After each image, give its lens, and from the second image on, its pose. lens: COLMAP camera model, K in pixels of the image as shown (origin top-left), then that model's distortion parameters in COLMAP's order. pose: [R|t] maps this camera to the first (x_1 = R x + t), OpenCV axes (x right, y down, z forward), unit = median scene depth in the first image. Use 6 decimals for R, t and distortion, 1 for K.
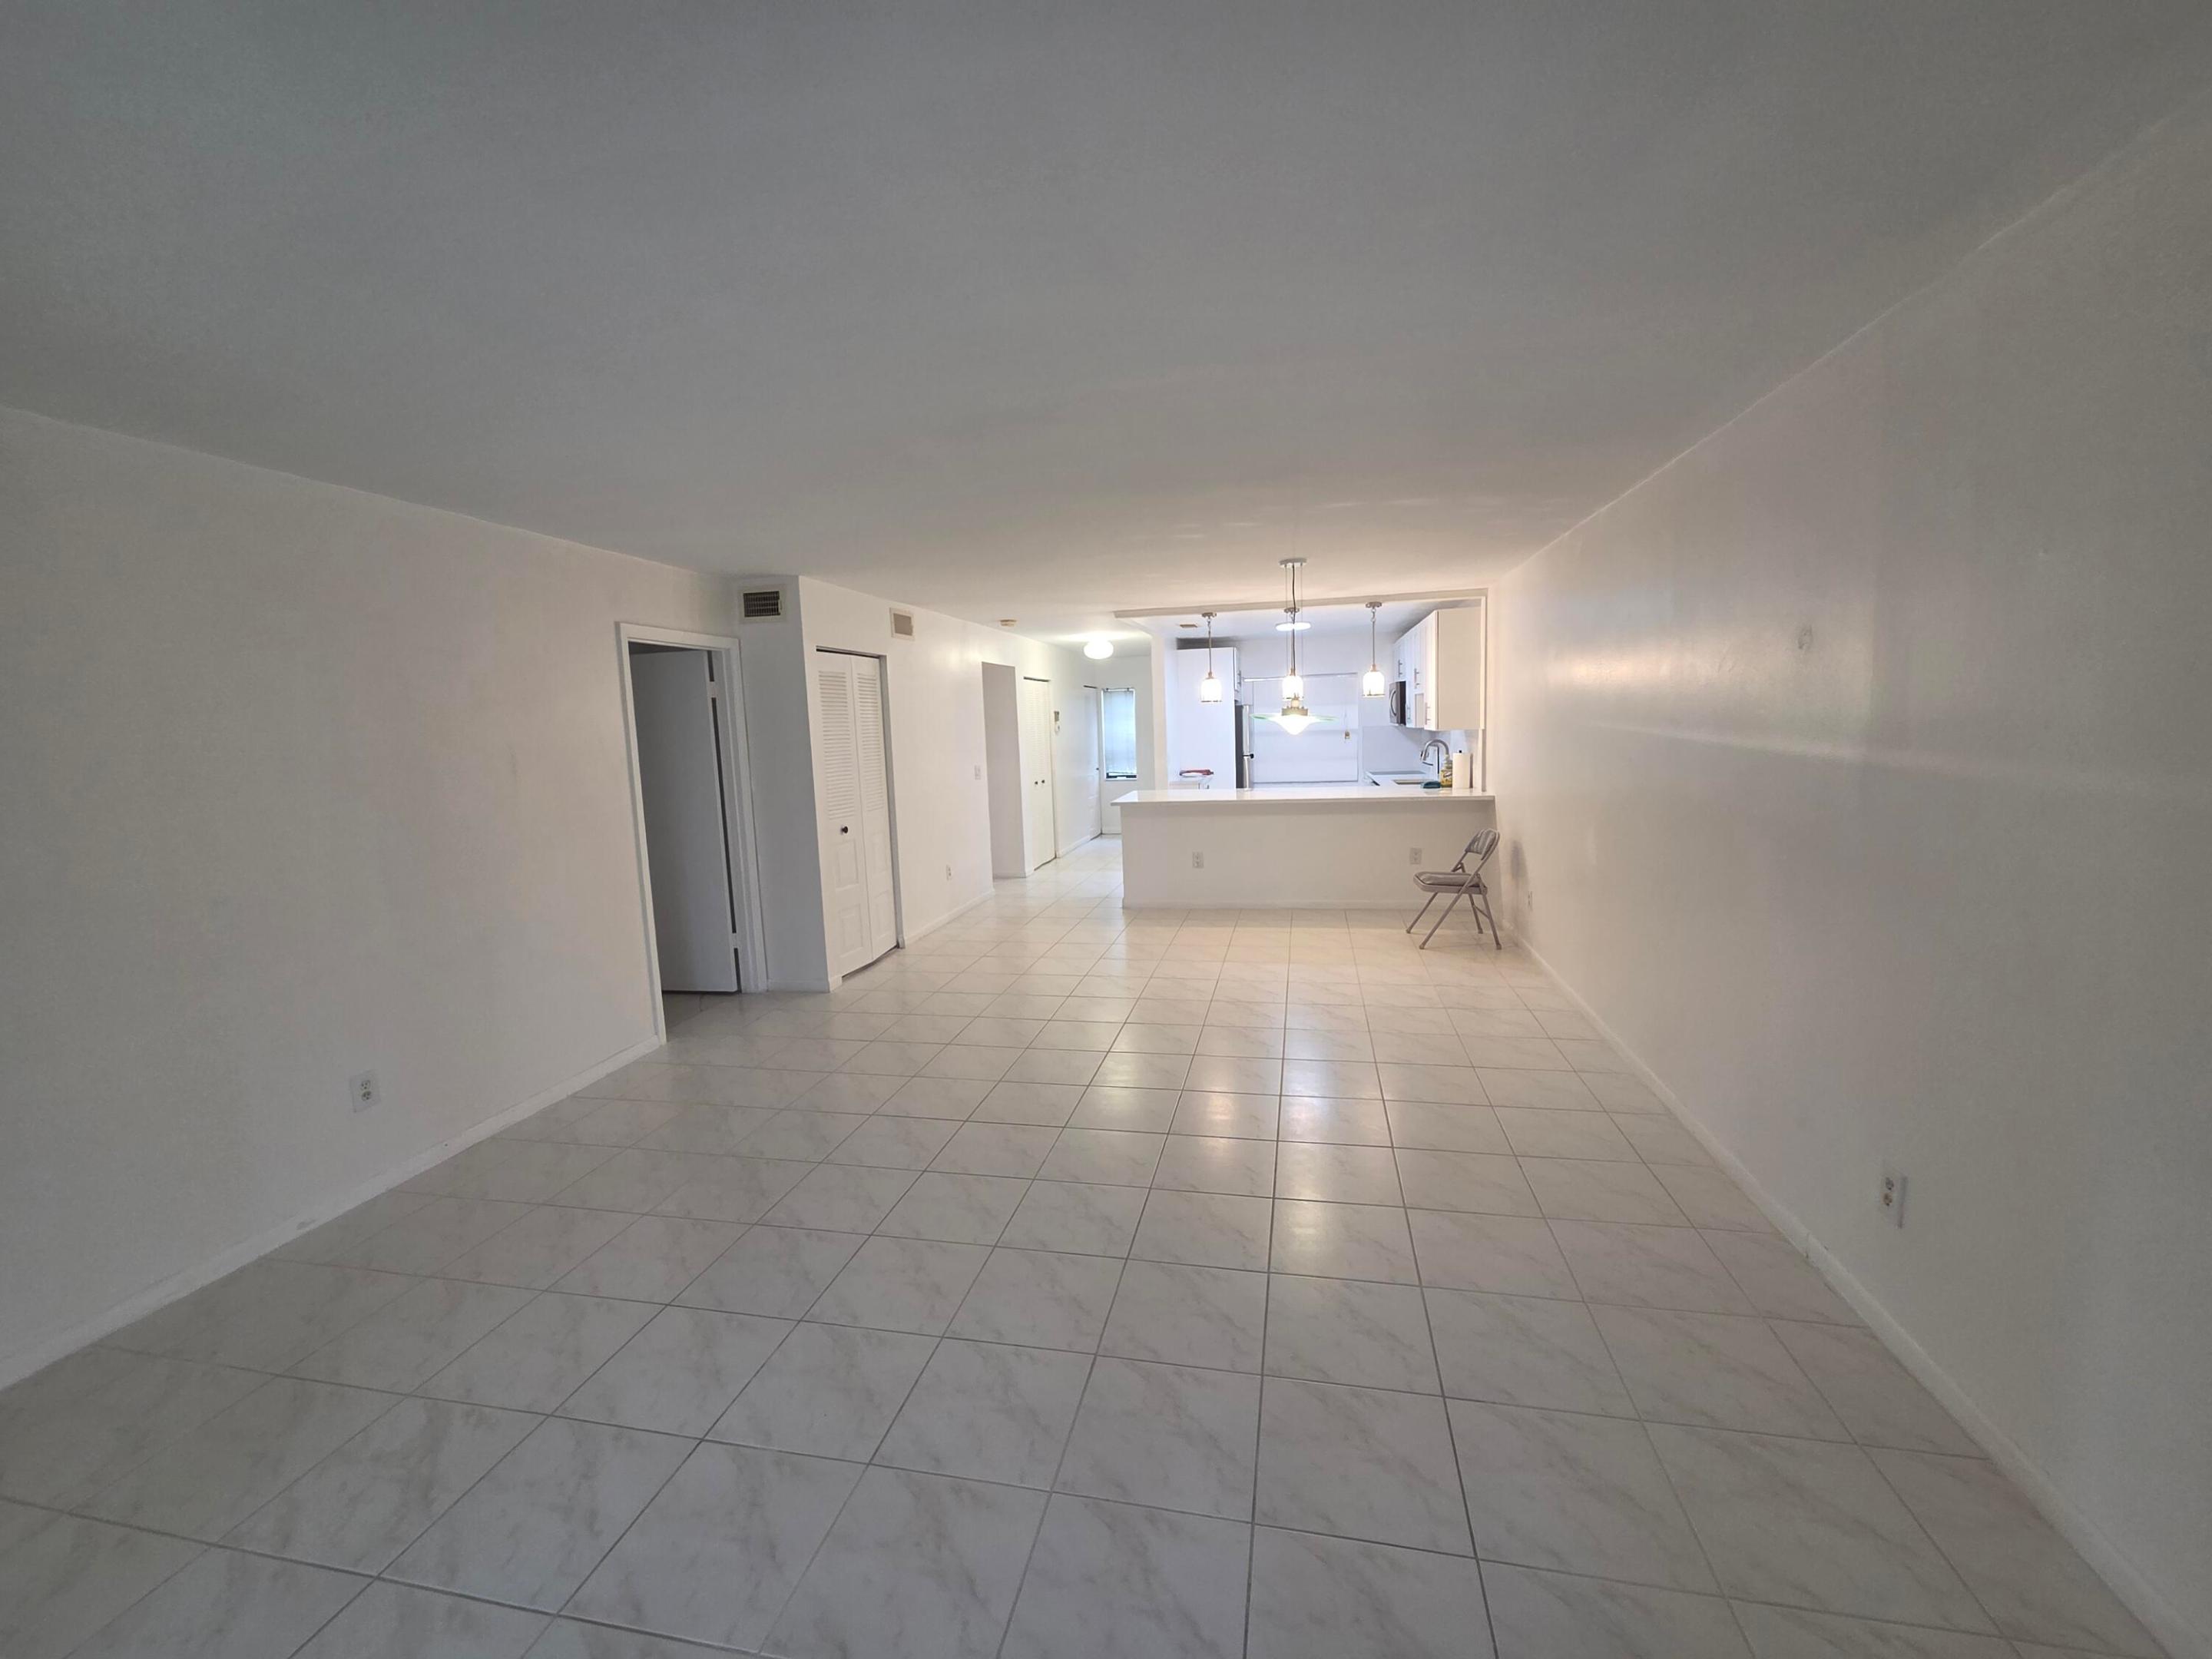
lens RADIAL K [[904.9, 0, 1106.0], [0, 904.9, 829.5], [0, 0, 1]] dist [0.004783, 0.000272]
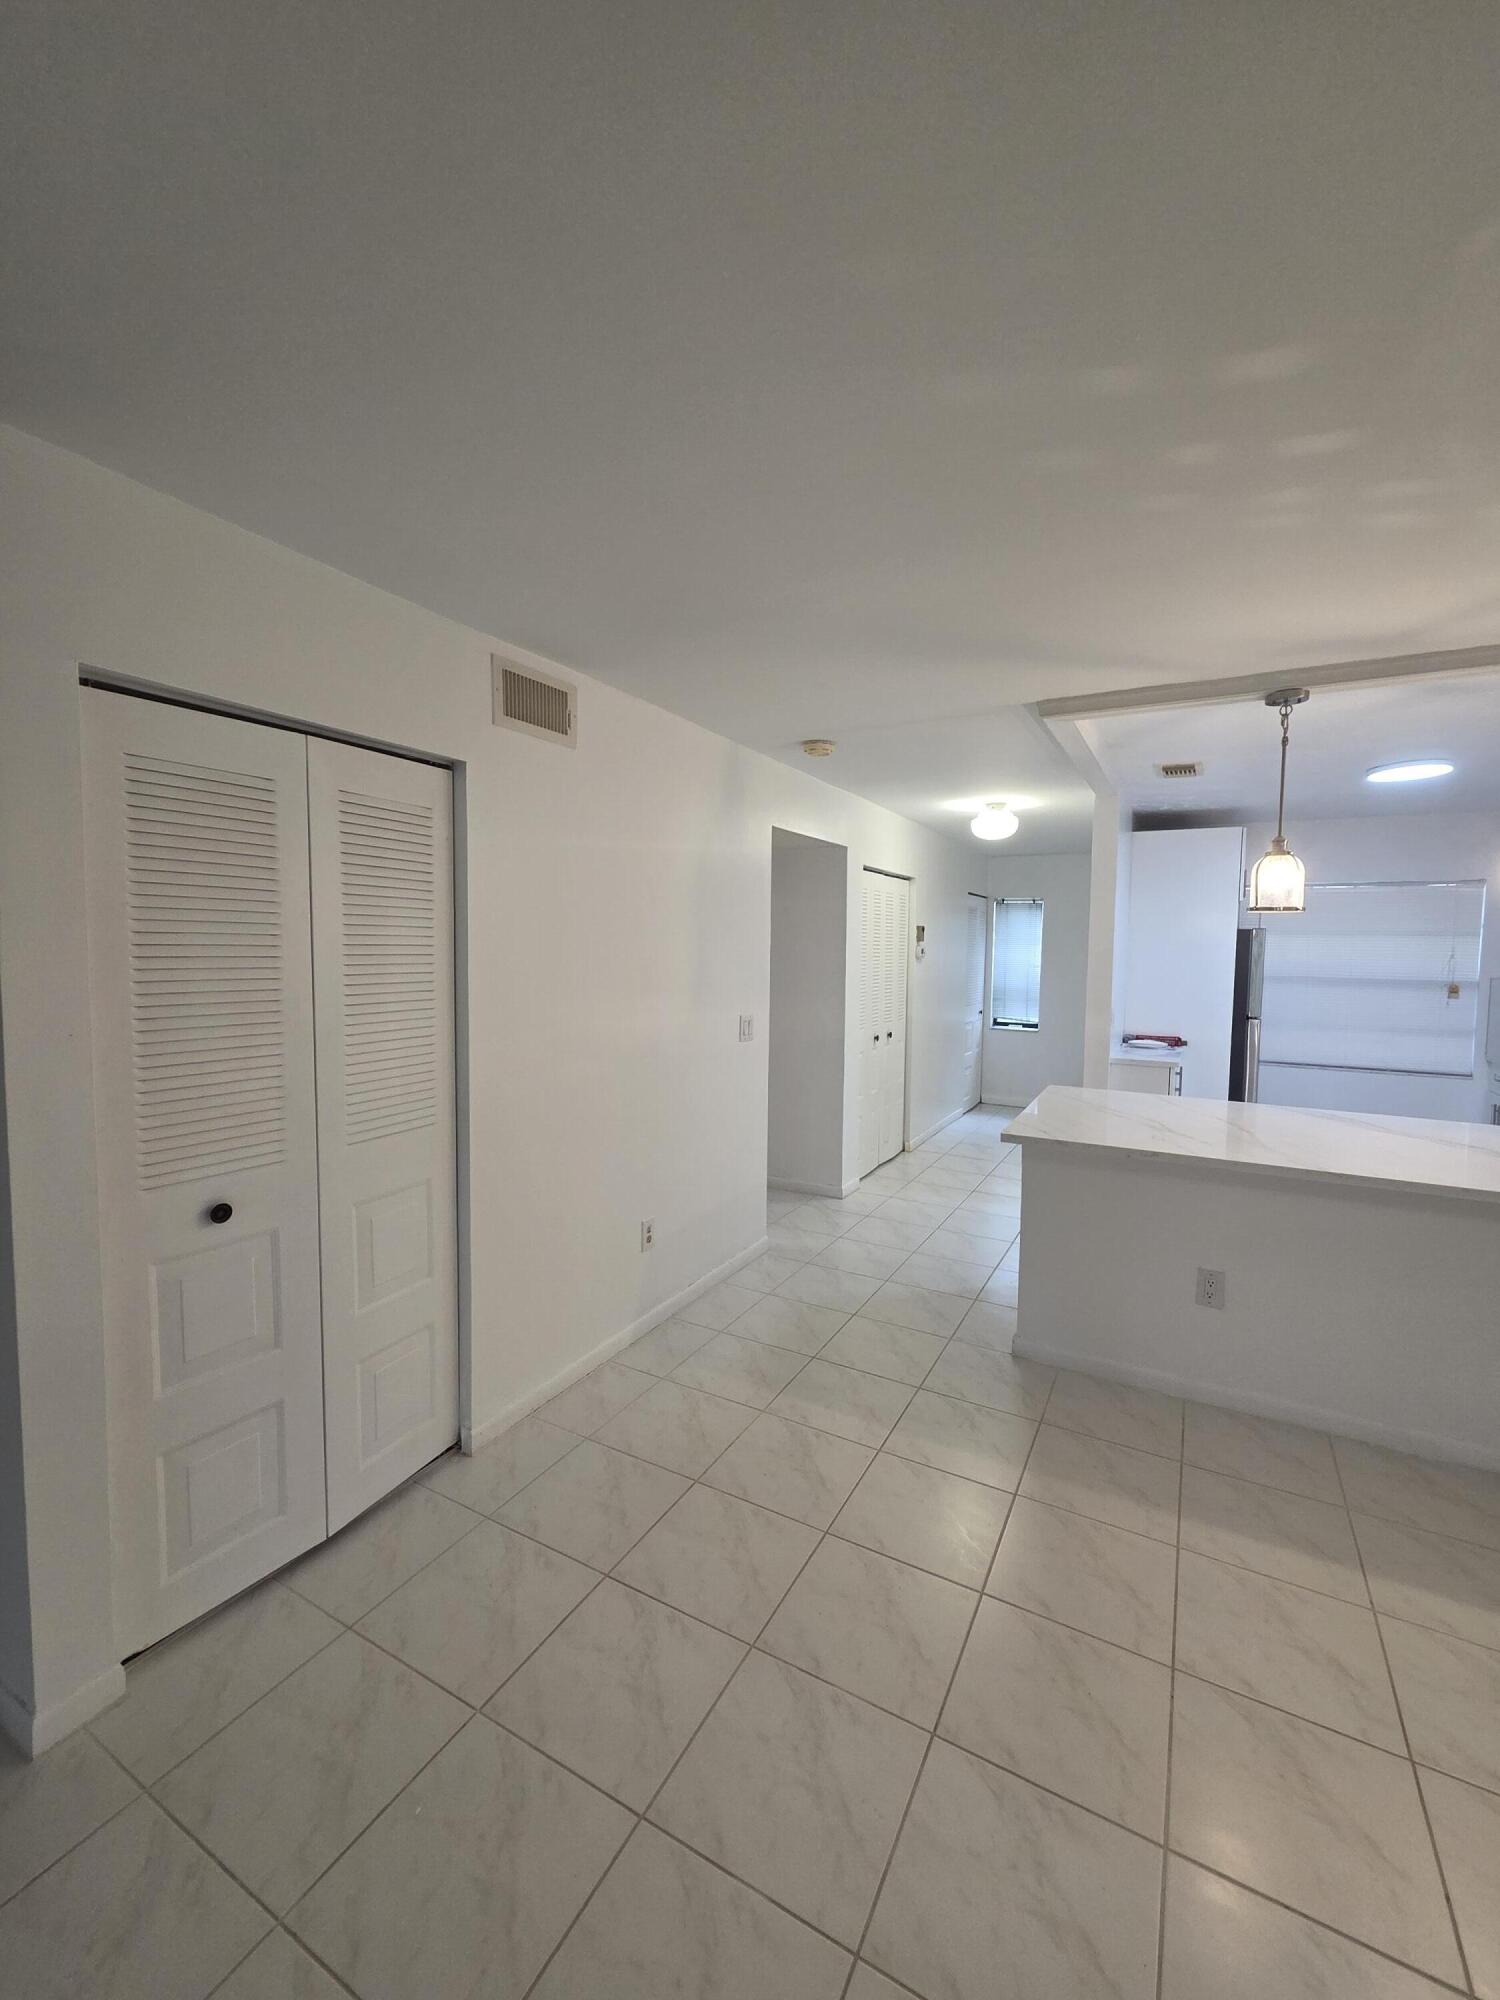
lens RADIAL K [[818.2, 0, 750.9], [0, 818.2, 993.6], [0, 0, 1]] dist [0.004783, 0.000272]
pose [[0.957141, 0.065502, -0.282118, -0.002317], [-0.080381, 0.995901, -0.041480, -0.052615], [0.278245, 0.062379, 0.958482, 0.441521]]
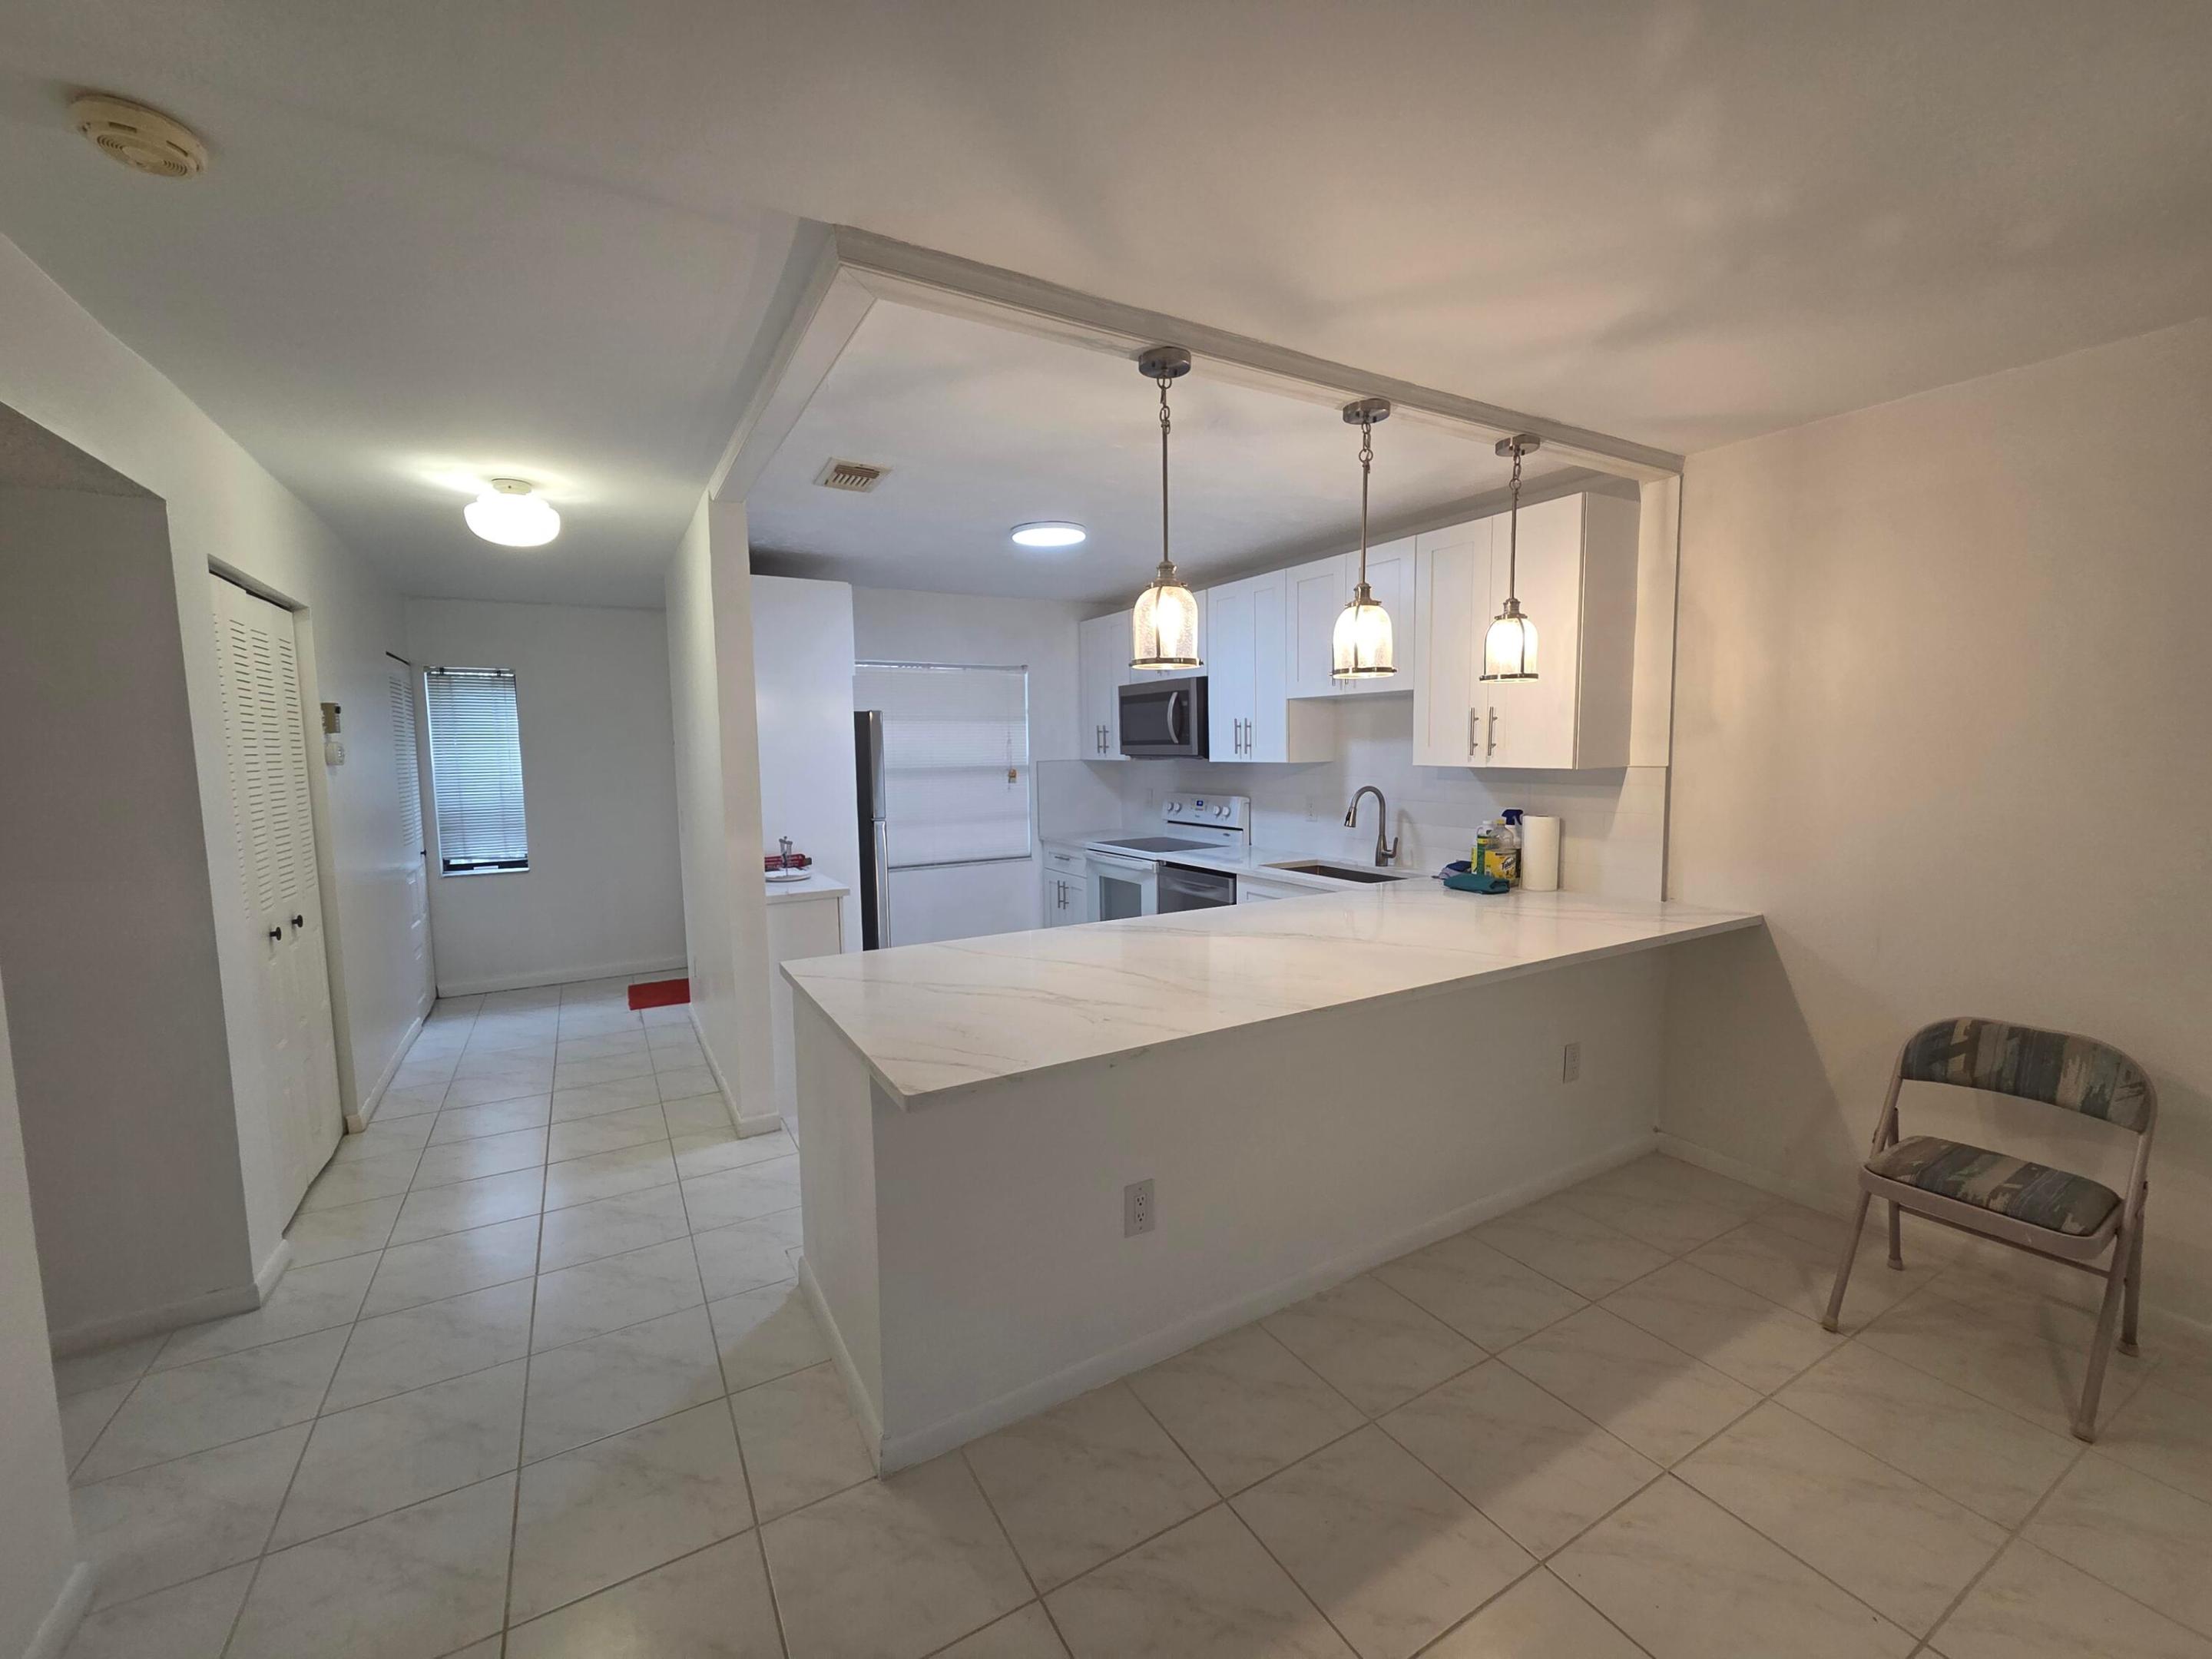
lens RADIAL K [[904.9, 0, 1106.0], [0, 904.9, 829.5], [0, 0, 1]] dist [0.004783, 0.000272]
pose [[0.743077, -0.037568, 0.668151, -0.073596], [0.066406, 0.997635, -0.017759, -0.063456], [-0.665903, 0.057566, 0.743814, 0.604868]]
